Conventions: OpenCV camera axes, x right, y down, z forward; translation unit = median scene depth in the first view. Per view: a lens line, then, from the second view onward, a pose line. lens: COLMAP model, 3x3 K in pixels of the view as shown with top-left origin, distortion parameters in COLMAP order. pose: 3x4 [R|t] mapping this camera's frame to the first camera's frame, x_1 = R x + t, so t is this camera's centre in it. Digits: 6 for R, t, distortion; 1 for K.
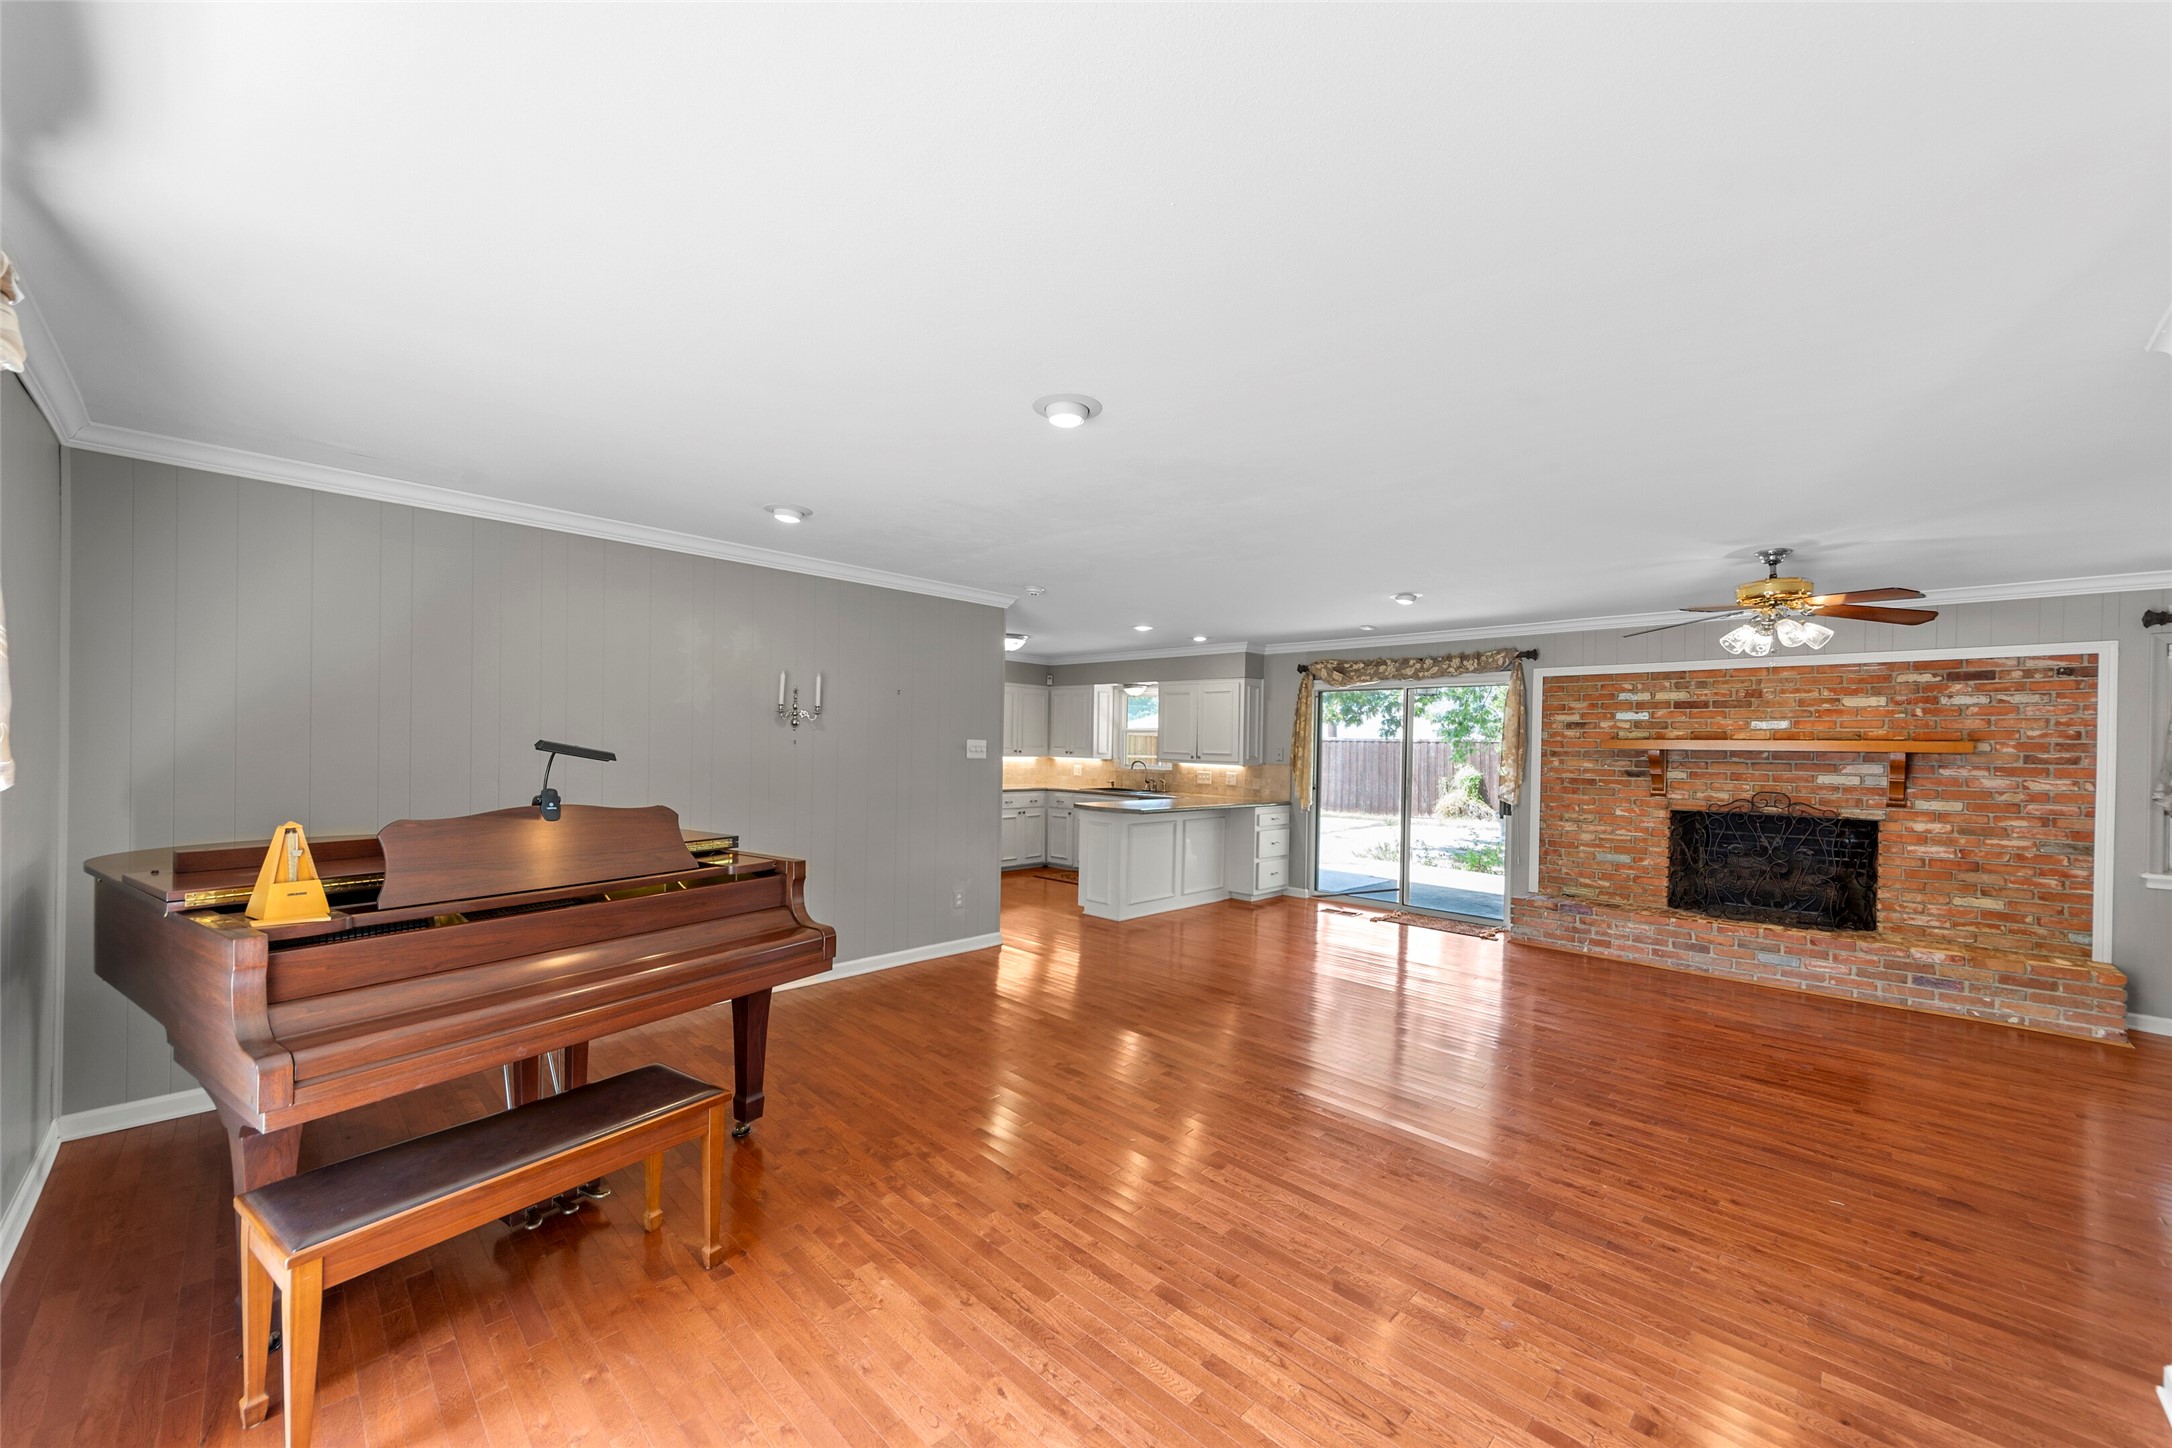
lens RADIAL K [[802.0, 0, 1099.9], [0, 802.0, 749.5], [0, 0, 1]] dist [-0.001812, -0.000533]
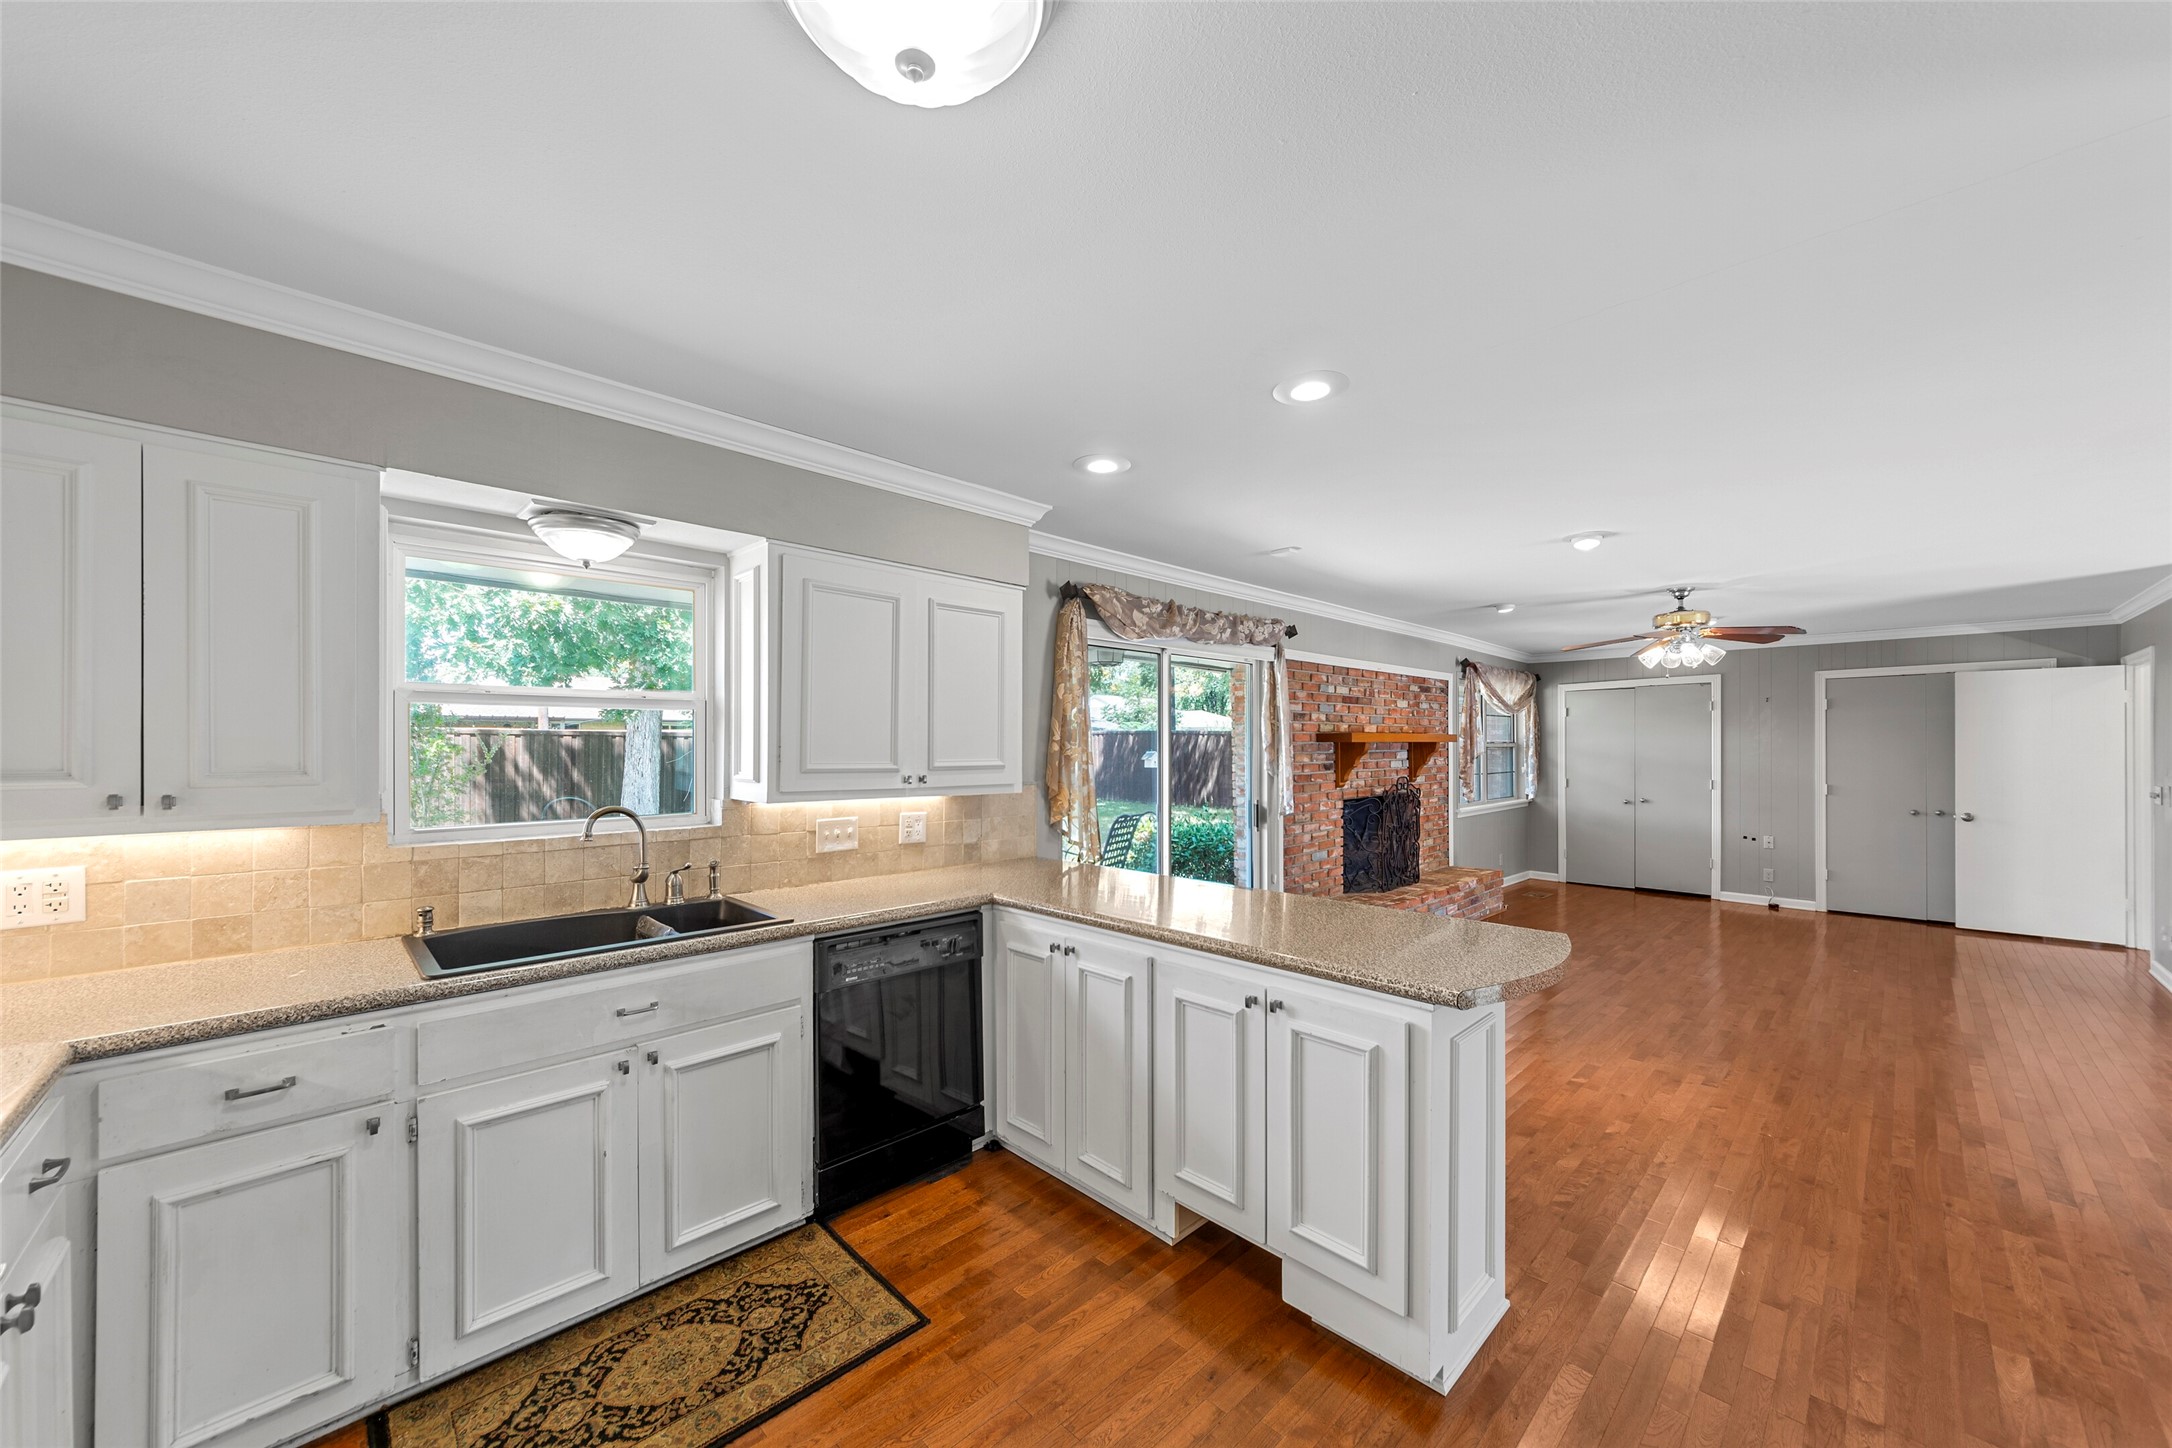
lens RADIAL K [[802.0, 0, 1086.4], [0, 802.0, 742.1], [0, 0, 1]] dist [-0.001812, -0.000533]
pose [[0.041908, -0.014958, 0.999009, -0.374143], [0.007016, 0.999868, 0.014677, -0.019092], [-0.999097, 0.006394, 0.042008, 1.423618]]
